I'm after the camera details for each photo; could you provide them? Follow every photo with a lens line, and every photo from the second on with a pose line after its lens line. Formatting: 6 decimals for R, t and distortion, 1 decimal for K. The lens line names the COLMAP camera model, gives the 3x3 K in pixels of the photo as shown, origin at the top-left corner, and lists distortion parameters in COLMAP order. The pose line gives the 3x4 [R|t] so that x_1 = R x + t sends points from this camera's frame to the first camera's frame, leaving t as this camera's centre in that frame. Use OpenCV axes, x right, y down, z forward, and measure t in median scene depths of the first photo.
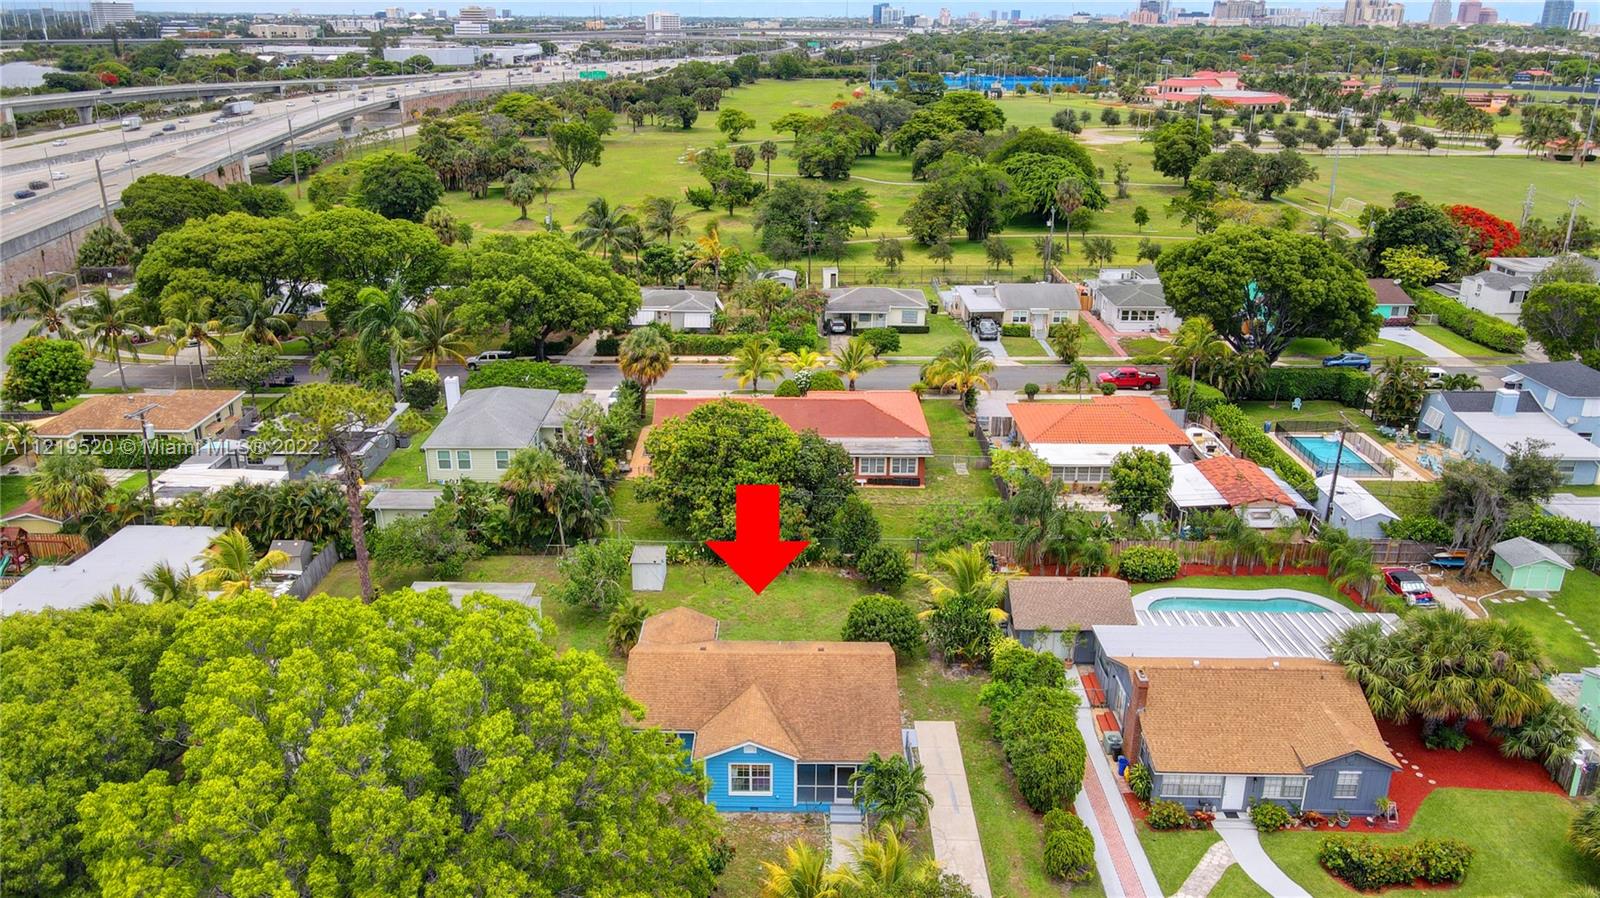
lens RADIAL K [[1176.1, 0, 800.0], [0, 1176.1, 449.0], [0, 0, 1]] dist [-0.002006, 0.000621]
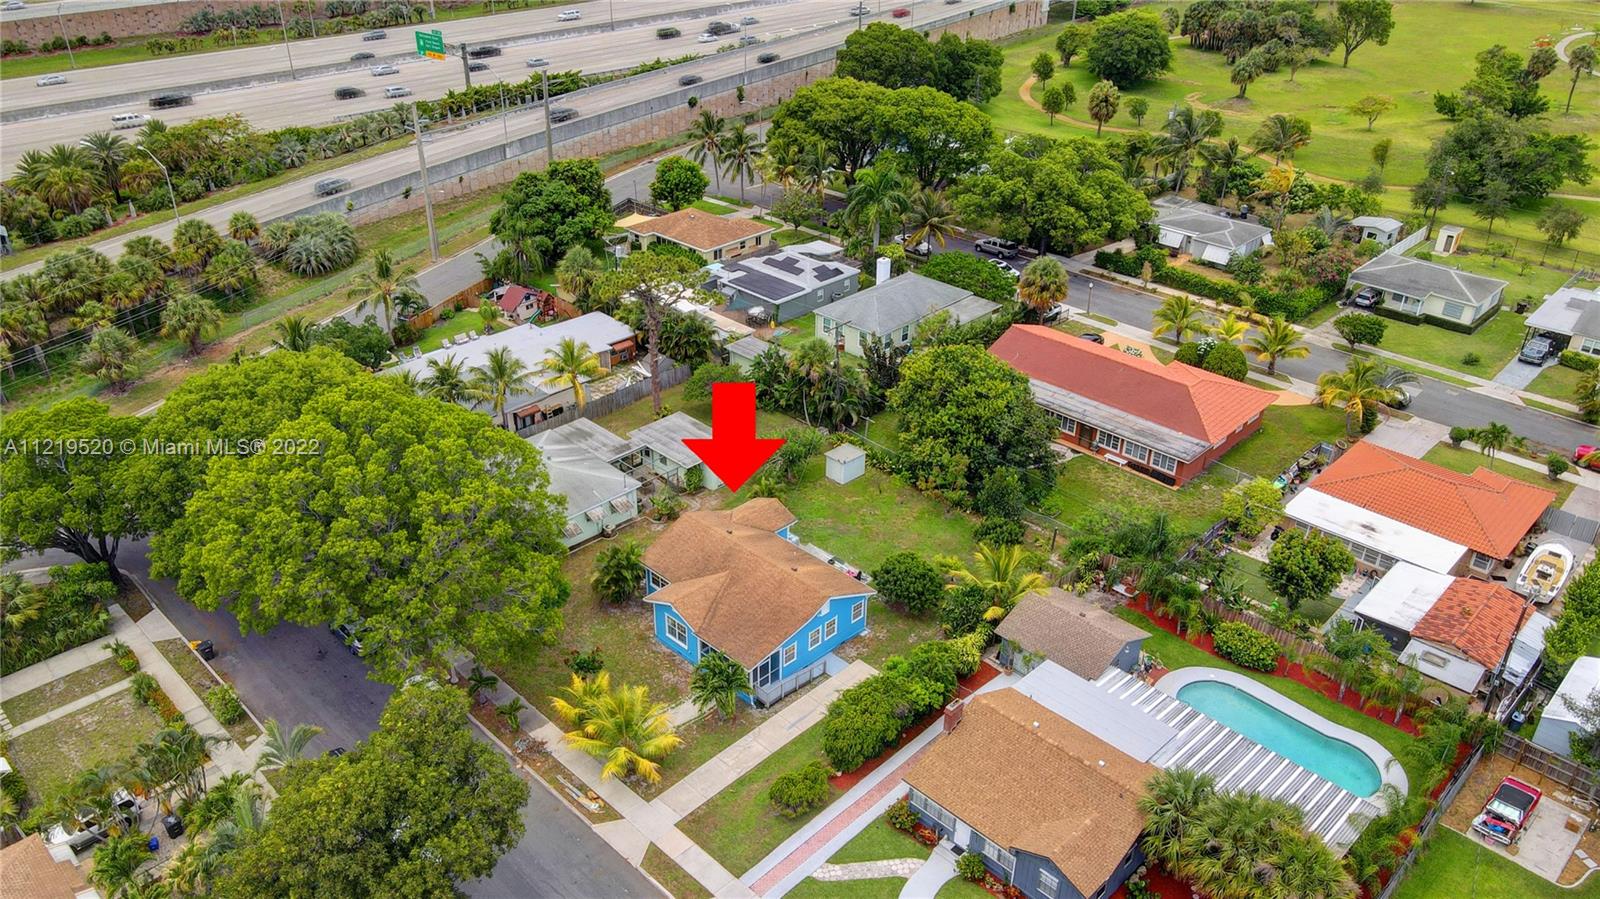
lens RADIAL K [[1176.1, 0, 800.0], [0, 1176.1, 449.5], [0, 0, 1]] dist [-0.002006, 0.000621]
pose [[0.722908, 0.344059, -0.599189, 0.410204], [-0.249940, 0.938693, 0.237458, -0.138618], [0.644154, -0.021899, 0.764583, 0.035987]]
